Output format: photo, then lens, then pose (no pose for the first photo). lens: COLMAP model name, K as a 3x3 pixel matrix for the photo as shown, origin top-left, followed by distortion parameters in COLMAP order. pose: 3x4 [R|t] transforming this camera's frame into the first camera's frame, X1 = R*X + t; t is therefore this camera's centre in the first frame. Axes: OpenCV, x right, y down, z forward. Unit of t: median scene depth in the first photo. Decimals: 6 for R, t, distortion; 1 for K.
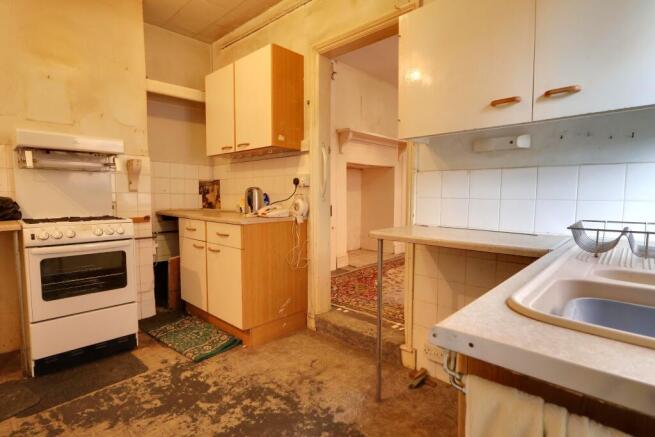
lens RADIAL K [[330.4, 0, 327.5], [0, 330.4, 218.5], [0, 0, 1]] dist [-0.000518, -0.000015]
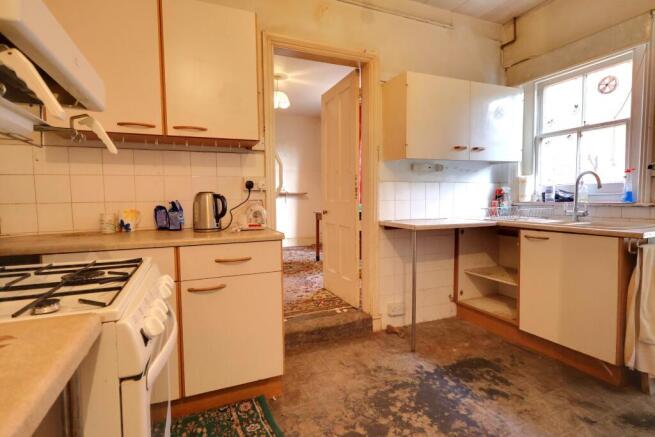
lens RADIAL K [[330.4, 0, 327.5], [0, 330.4, 218.5], [0, 0, 1]] dist [-0.000518, -0.000015]
pose [[0.400728, -0.063939, 0.913963, -1.120794], [0.081251, 0.996112, 0.034062, -0.057836], [-0.912587, 0.060610, 0.404365, 0.703450]]
